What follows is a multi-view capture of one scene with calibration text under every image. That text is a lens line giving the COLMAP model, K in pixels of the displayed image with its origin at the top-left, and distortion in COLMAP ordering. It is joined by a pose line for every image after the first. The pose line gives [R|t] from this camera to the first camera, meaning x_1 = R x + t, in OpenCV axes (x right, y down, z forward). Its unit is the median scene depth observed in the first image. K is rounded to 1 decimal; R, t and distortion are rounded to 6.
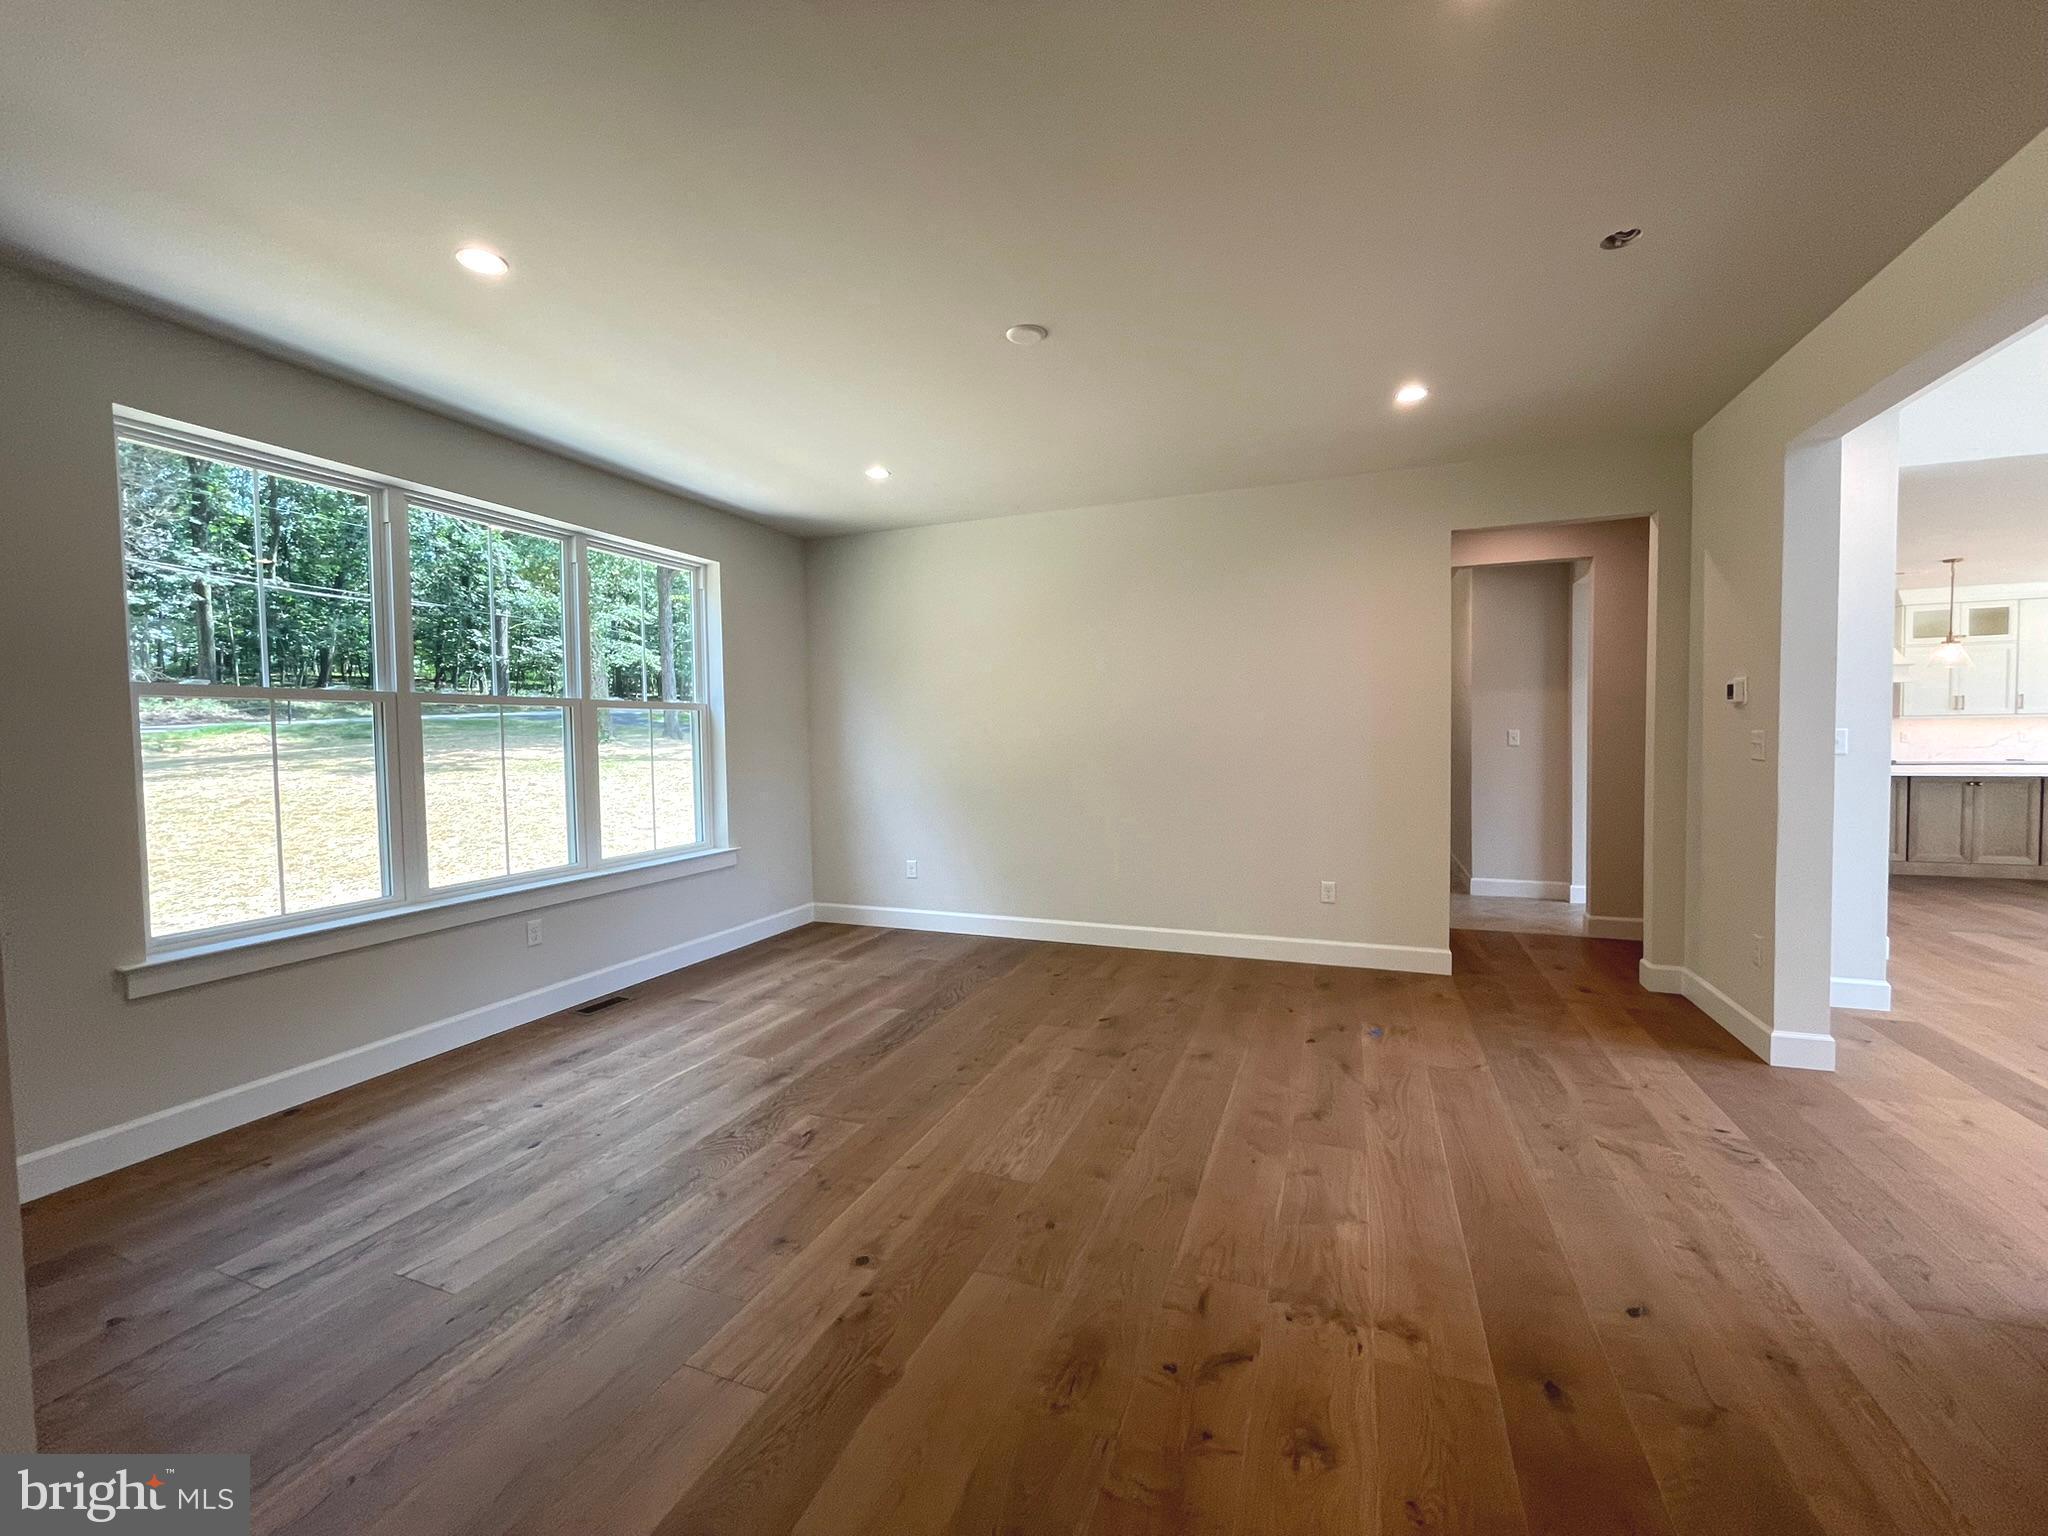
lens RADIAL K [[826.6, 0, 1024.0], [0, 826.6, 768.0], [0, 0, 1]] dist [0.000437, 0.000011]
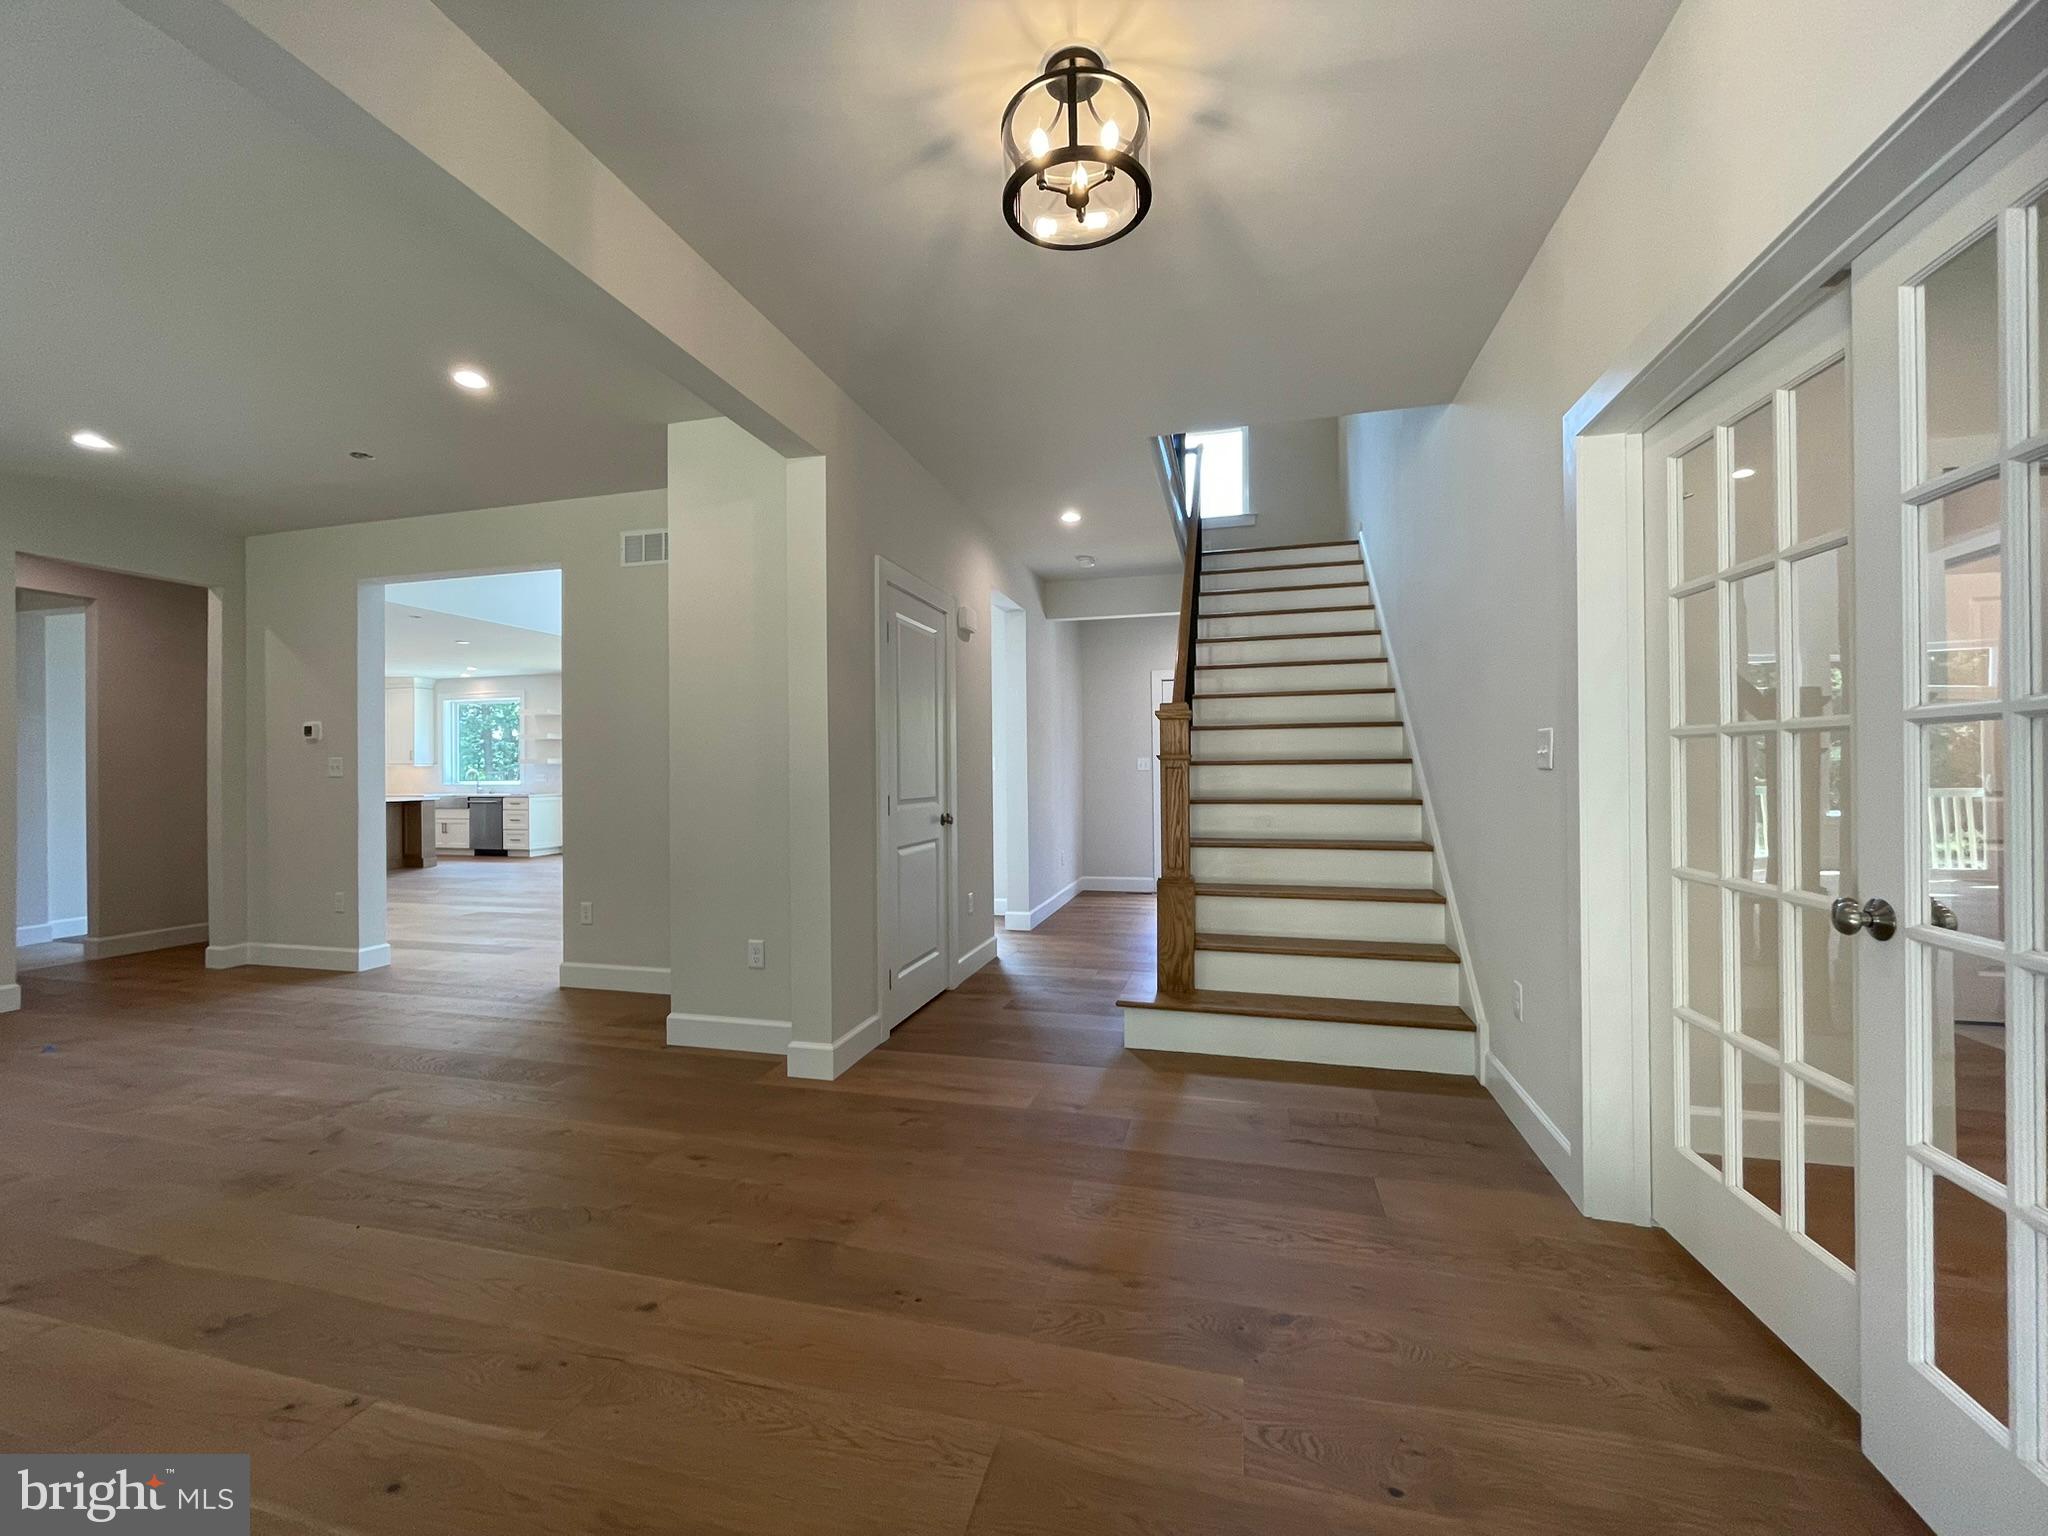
lens RADIAL K [[826.6, 0, 1024.0], [0, 826.6, 768.0], [0, 0, 1]] dist [0.000437, 0.000011]
pose [[-0.118086, 0.020893, 0.992784, -0.484812], [0.057918, 0.998221, -0.014118, 0.042845], [-0.991313, 0.055833, -0.119086, -0.045418]]
